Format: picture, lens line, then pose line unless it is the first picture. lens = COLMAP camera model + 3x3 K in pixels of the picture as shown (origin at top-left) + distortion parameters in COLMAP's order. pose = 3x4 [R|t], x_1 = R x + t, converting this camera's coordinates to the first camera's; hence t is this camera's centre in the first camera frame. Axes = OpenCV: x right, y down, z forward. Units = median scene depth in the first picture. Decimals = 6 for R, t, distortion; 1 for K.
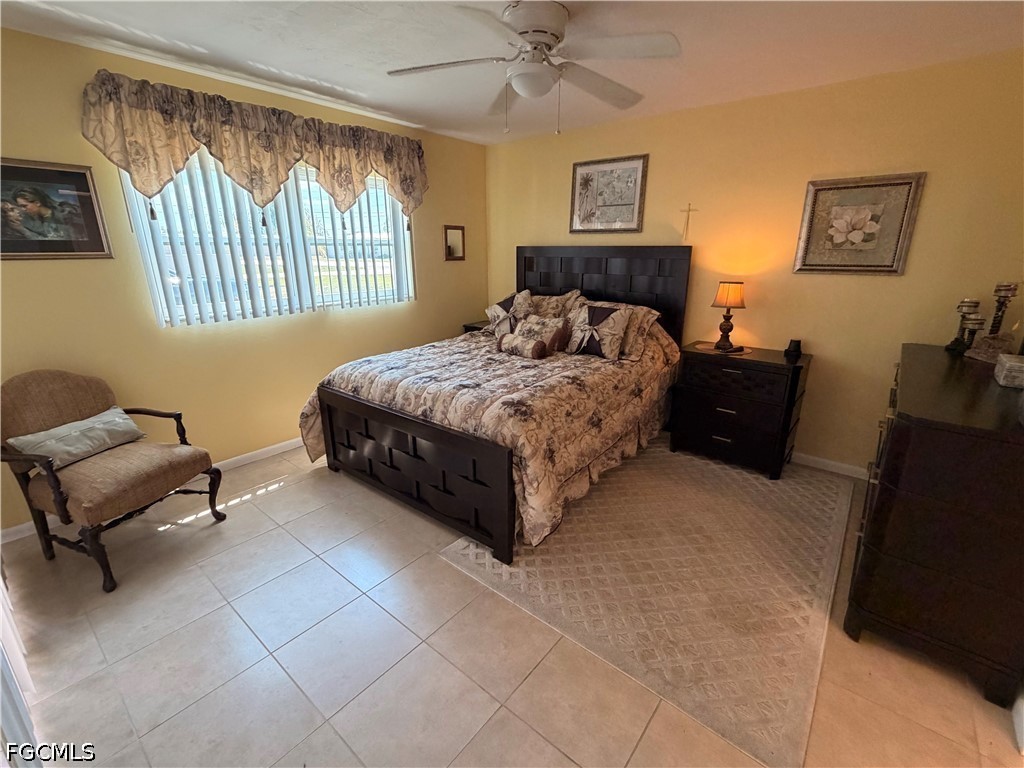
lens RADIAL K [[453.4, 0, 510.7], [0, 453.4, 385.9], [0, 0, 1]] dist [-0.001377, -0.000448]
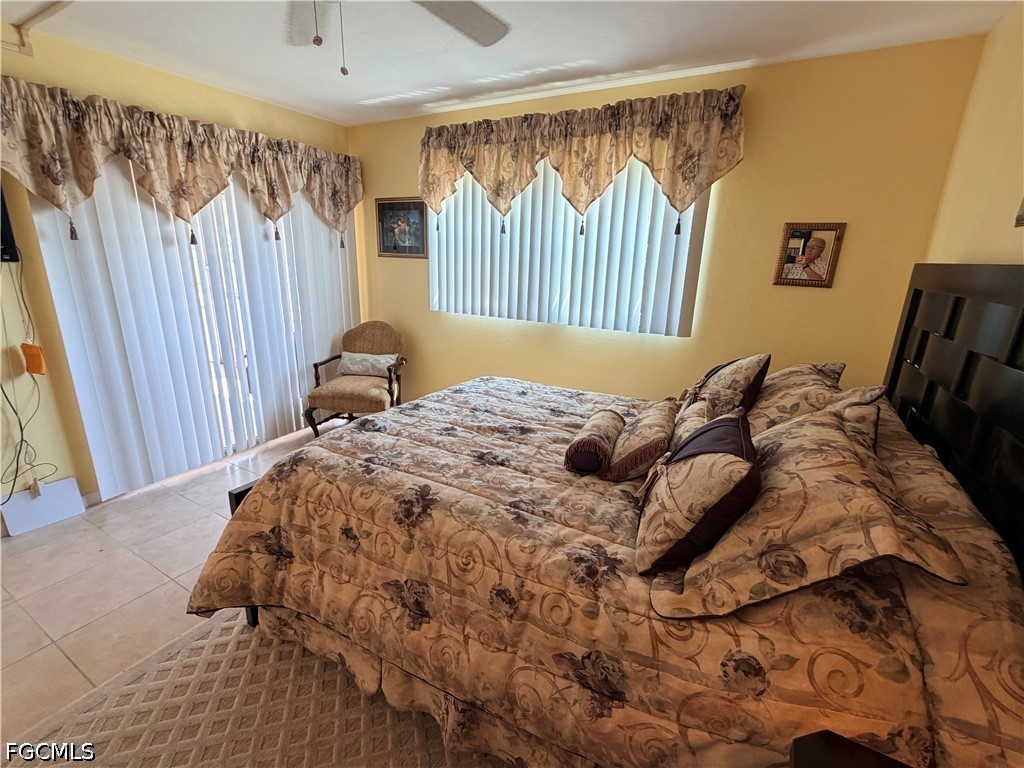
lens RADIAL K [[453.4, 0, 510.4], [0, 453.4, 385.6], [0, 0, 1]] dist [-0.001377, -0.000448]
pose [[0.170772, 0.279521, -0.944831, 0.621675], [-0.315965, 0.923811, 0.216194, -0.287664], [0.933275, 0.261613, 0.246080, 0.944351]]
